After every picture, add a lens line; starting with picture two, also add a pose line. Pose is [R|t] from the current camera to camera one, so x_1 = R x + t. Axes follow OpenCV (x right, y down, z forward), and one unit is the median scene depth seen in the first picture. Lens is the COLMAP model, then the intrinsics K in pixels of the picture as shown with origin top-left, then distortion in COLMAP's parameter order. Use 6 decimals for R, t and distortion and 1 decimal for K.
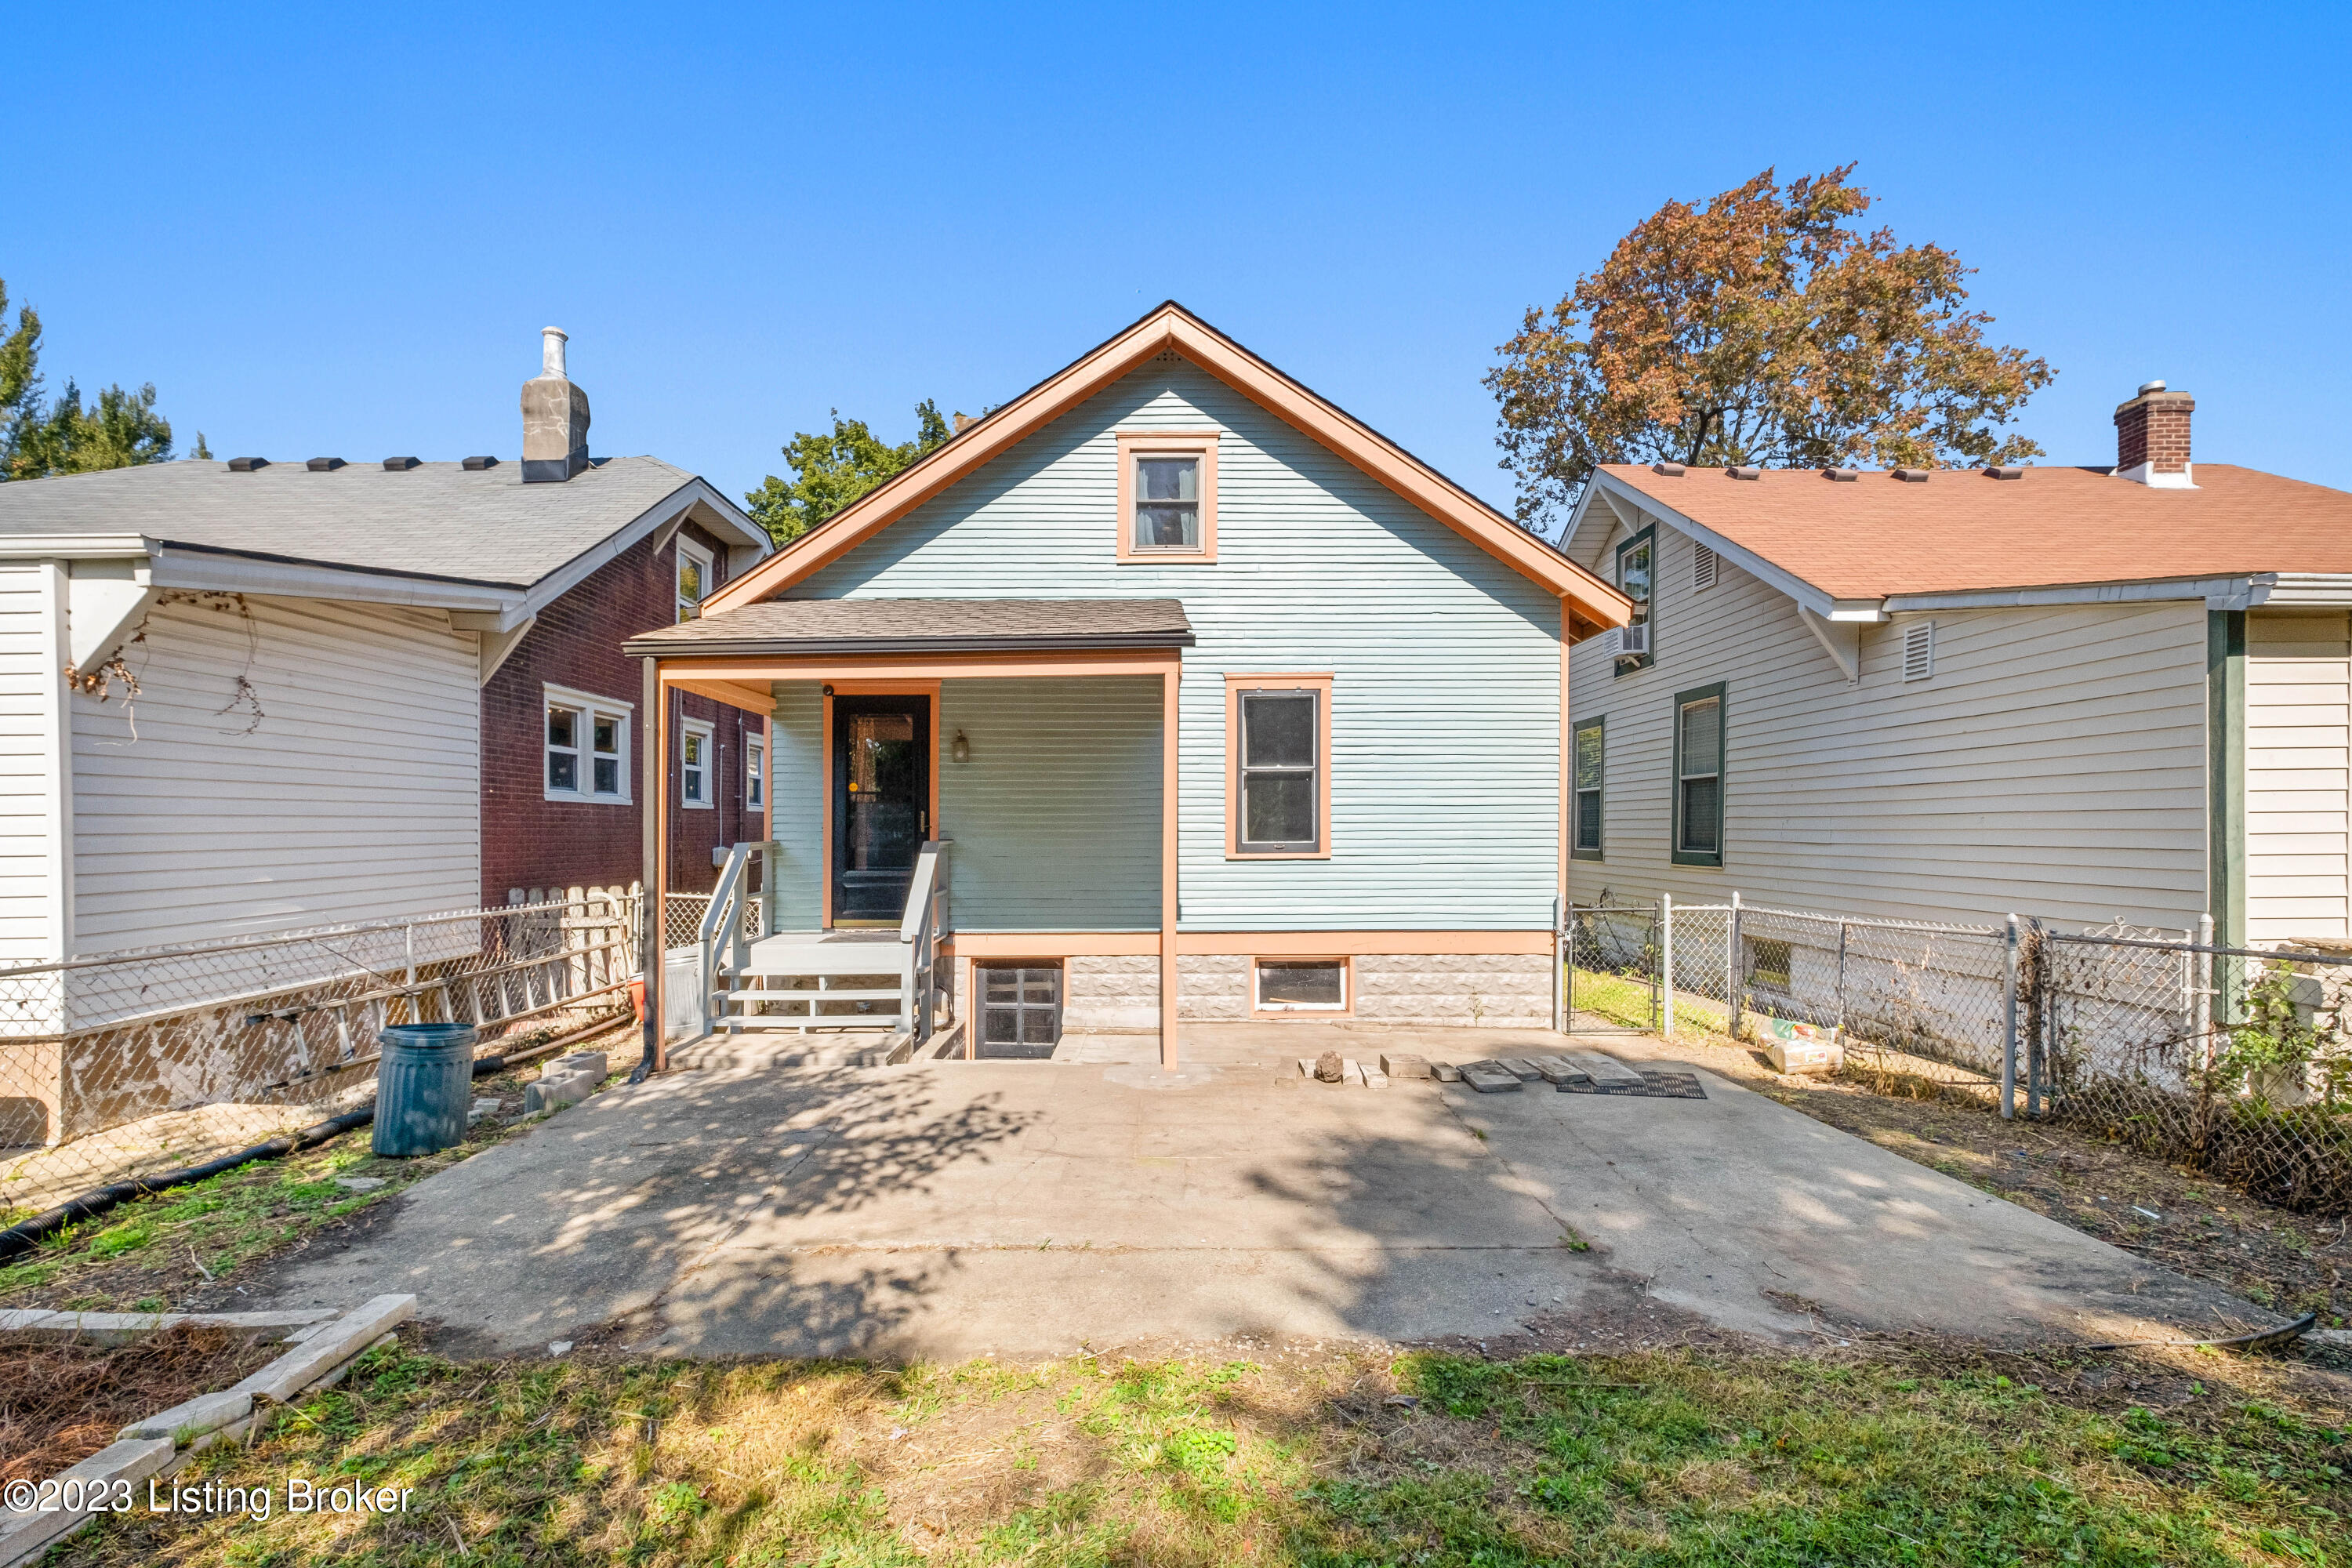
lens RADIAL K [[1029.3, 0, 1176.0], [0, 1029.3, 809.5], [0, 0, 1]] dist [0.004203, -0.002569]
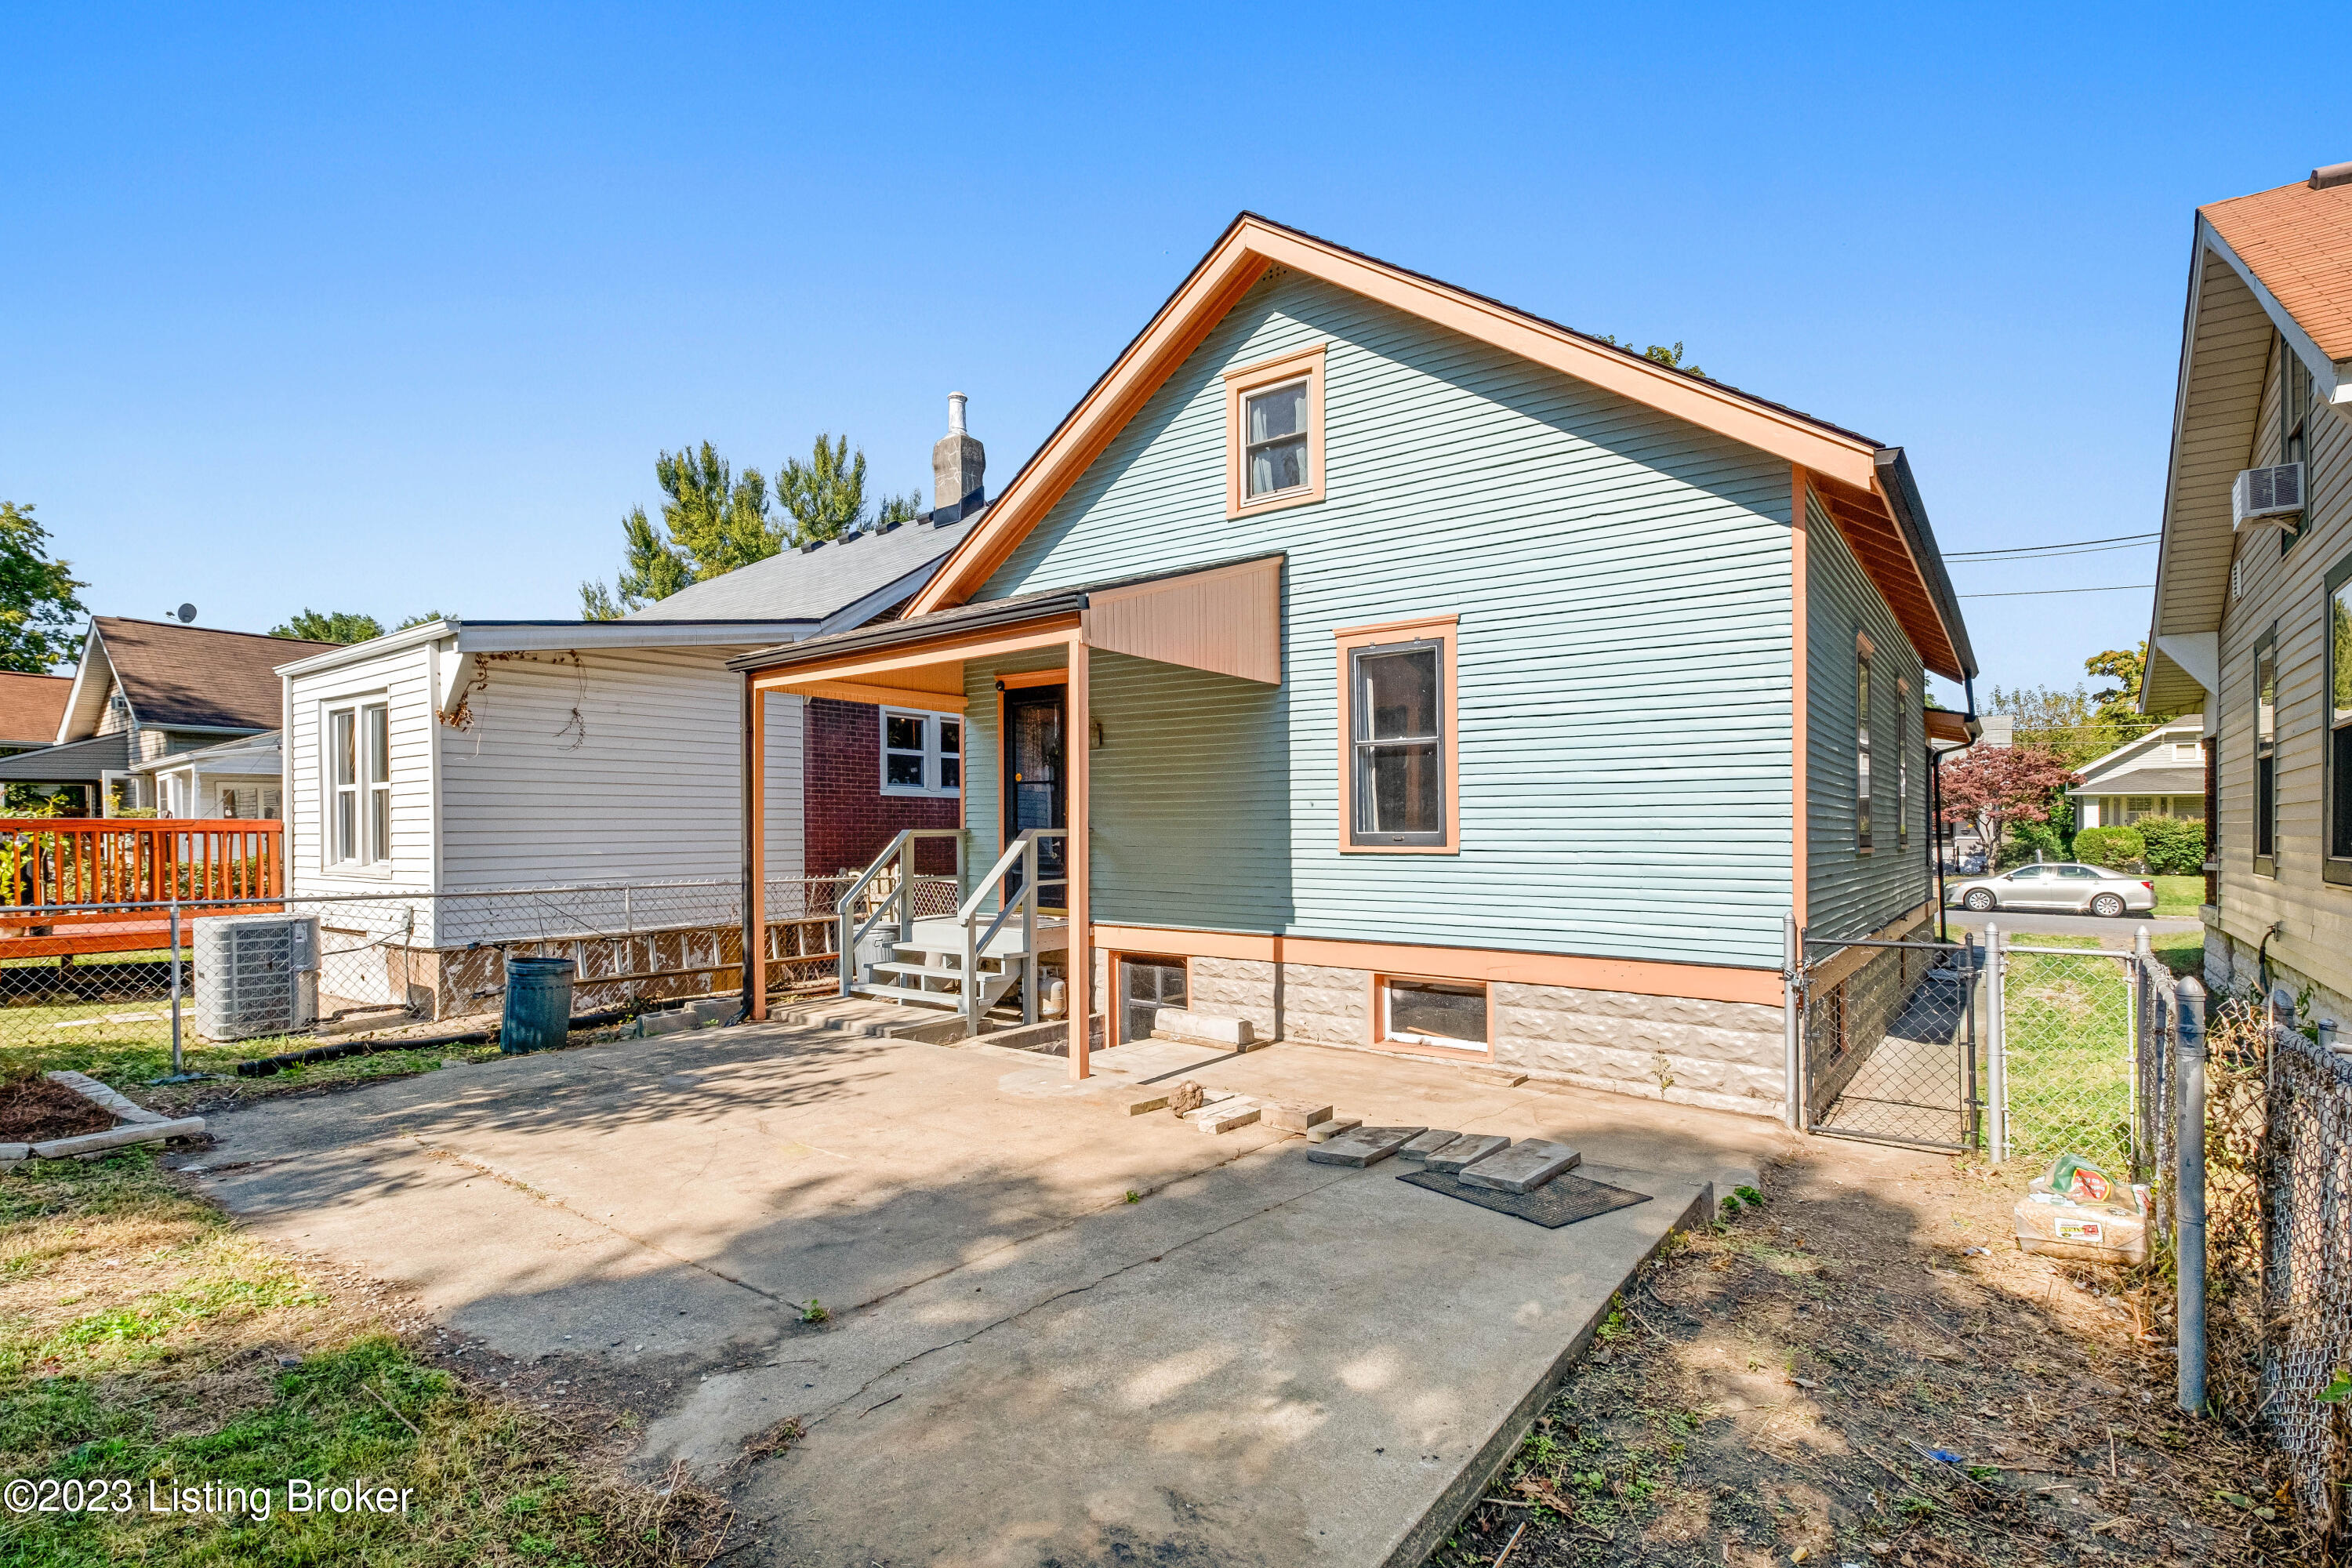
lens RADIAL K [[1117.2, 0, 1186.0], [0, 1117.2, 796.8], [0, 0, 1]] dist [0.004577, -0.001597]
pose [[0.796757, -0.014427, -0.604128, 0.512440], [0.008515, 0.999884, -0.012648, 0.014007], [0.604240, 0.004933, 0.796787, 0.211619]]
